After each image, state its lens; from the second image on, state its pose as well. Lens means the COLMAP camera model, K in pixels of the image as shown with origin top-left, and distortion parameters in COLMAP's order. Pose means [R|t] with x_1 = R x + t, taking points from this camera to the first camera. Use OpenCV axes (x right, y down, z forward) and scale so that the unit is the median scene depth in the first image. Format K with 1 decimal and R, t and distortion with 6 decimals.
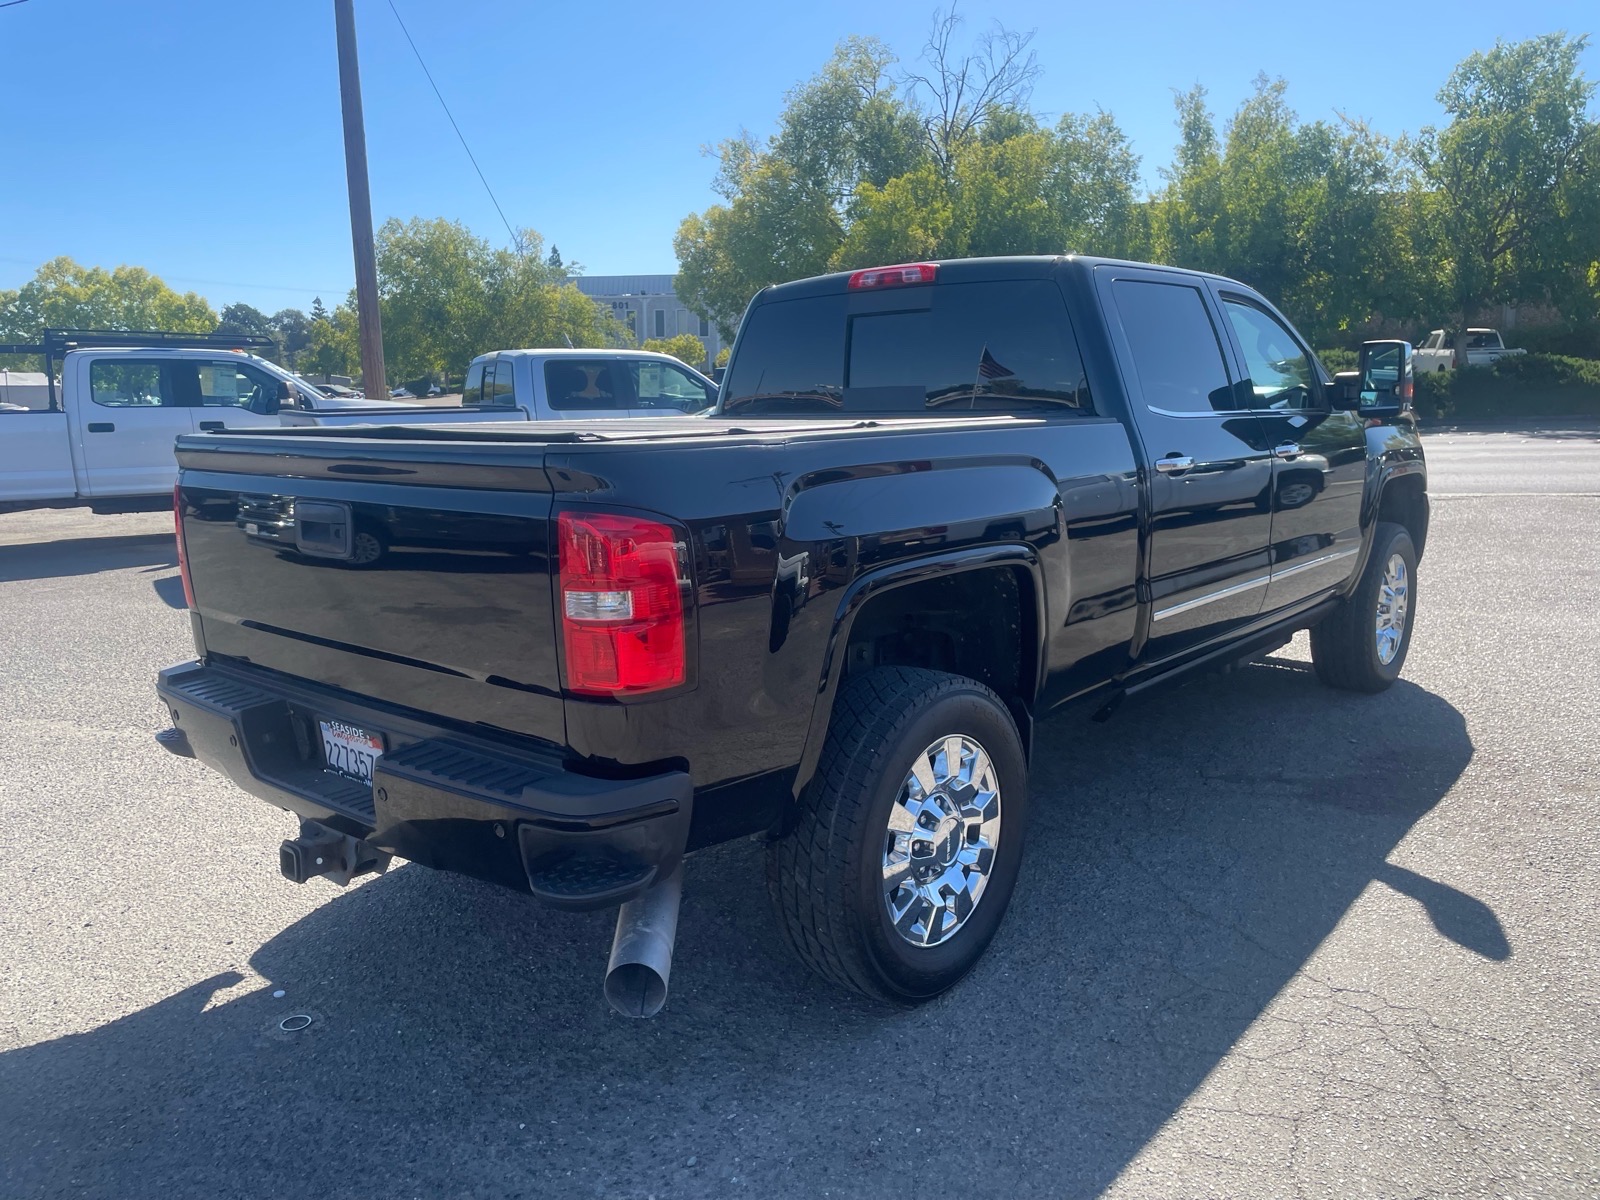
lens RADIAL K [[1211.5, 0, 800.0], [0, 1211.5, 600.0], [0, 0, 1]] dist [0.066944, -0.101557]
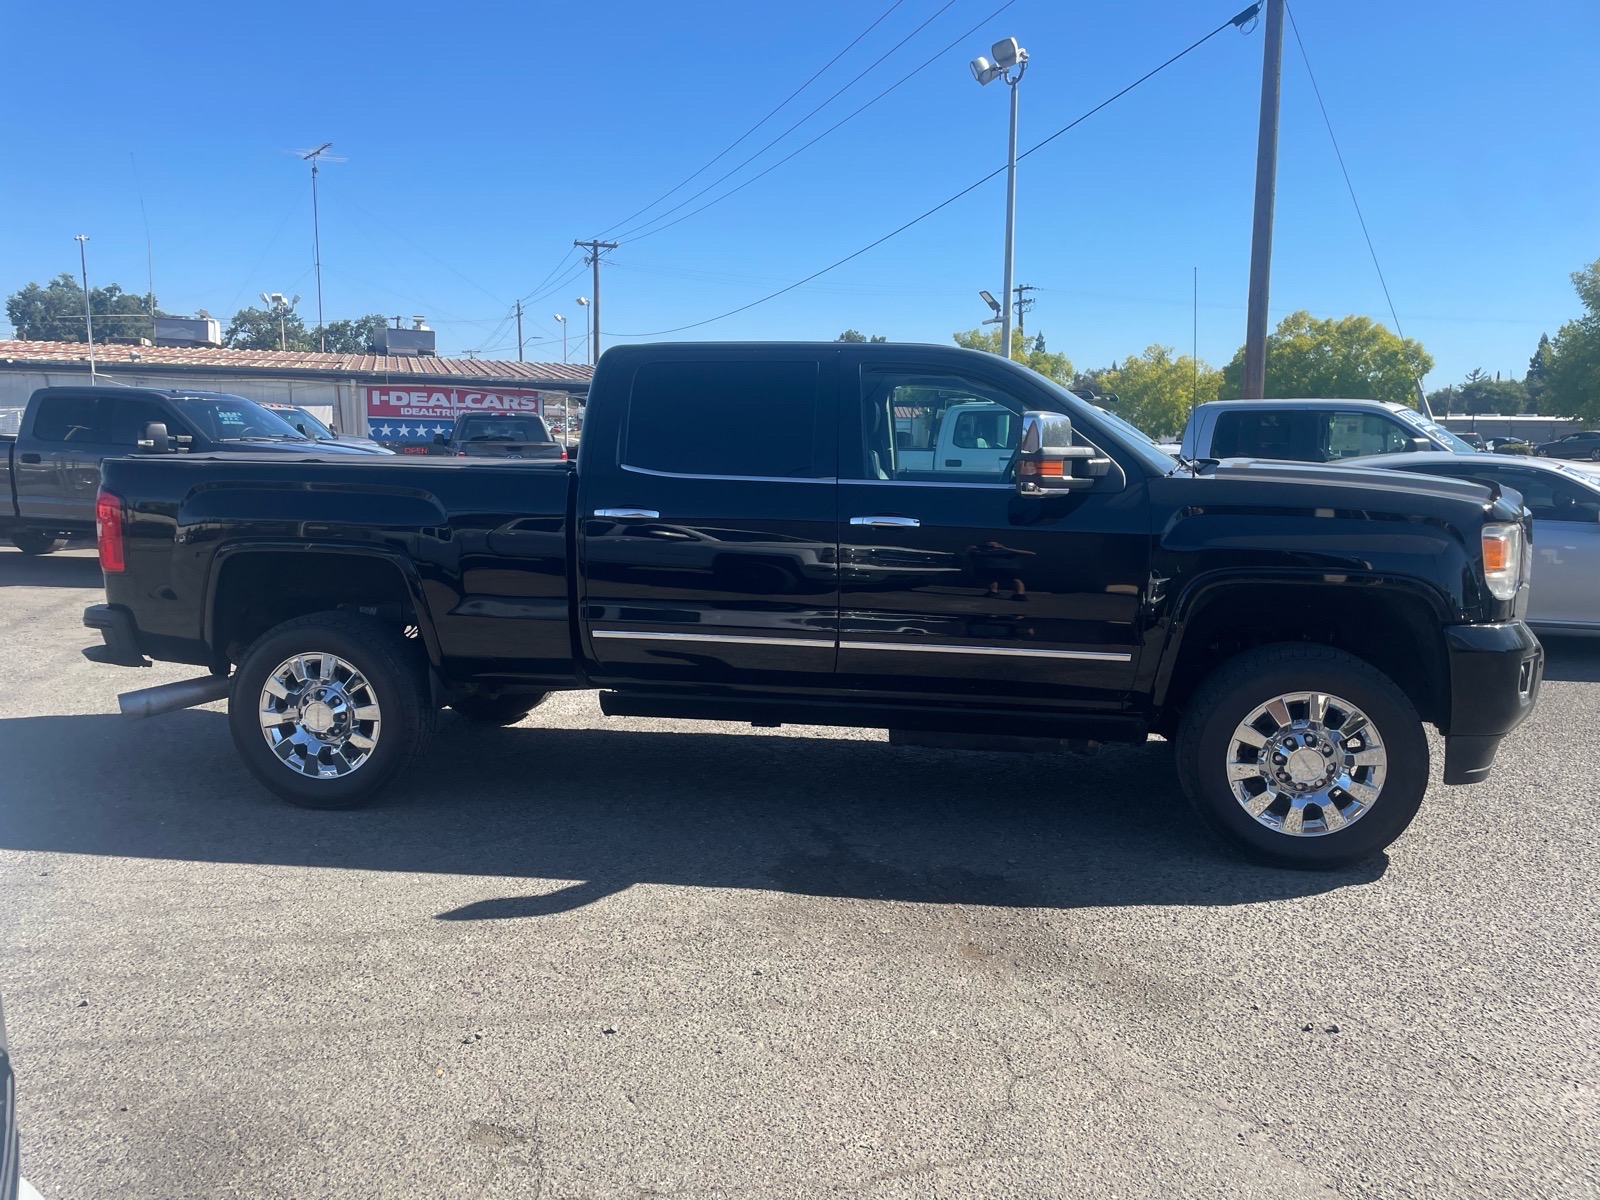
lens RADIAL K [[1231.8, 0, 771.9], [0, 1231.8, 600.9], [0, 0, 1]] dist [0.060027, -0.098565]
pose [[0.506614, 0.132991, -0.851854, 1.268683], [-0.162142, 0.985099, 0.057364, -0.105052], [0.846790, 0.109060, 0.520628, 0.431663]]
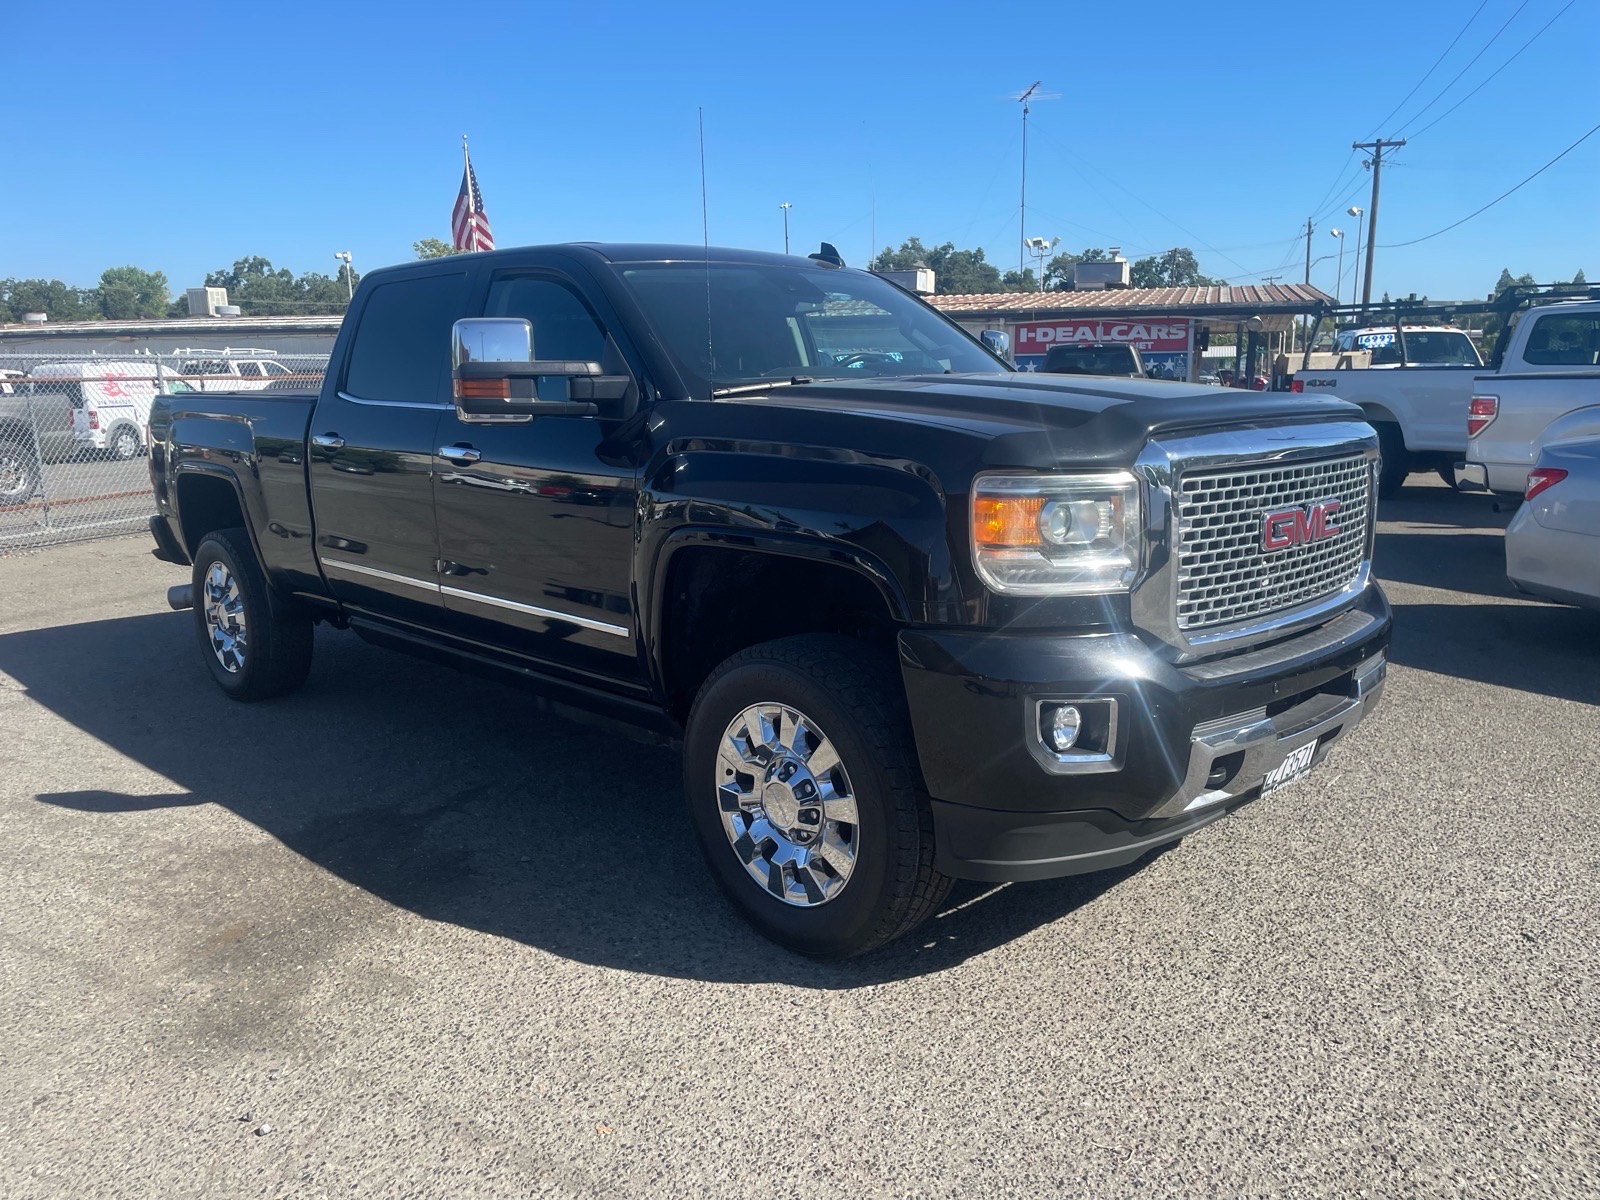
lens RADIAL K [[1231.8, 0, 771.9], [0, 1231.8, 600.9], [0, 0, 1]] dist [0.060027, -0.098565]
pose [[-0.105908, 0.192126, -0.975639, 1.318100], [-0.144640, 0.967745, 0.206273, -0.244860], [0.983800, 0.162962, -0.074702, 1.363861]]
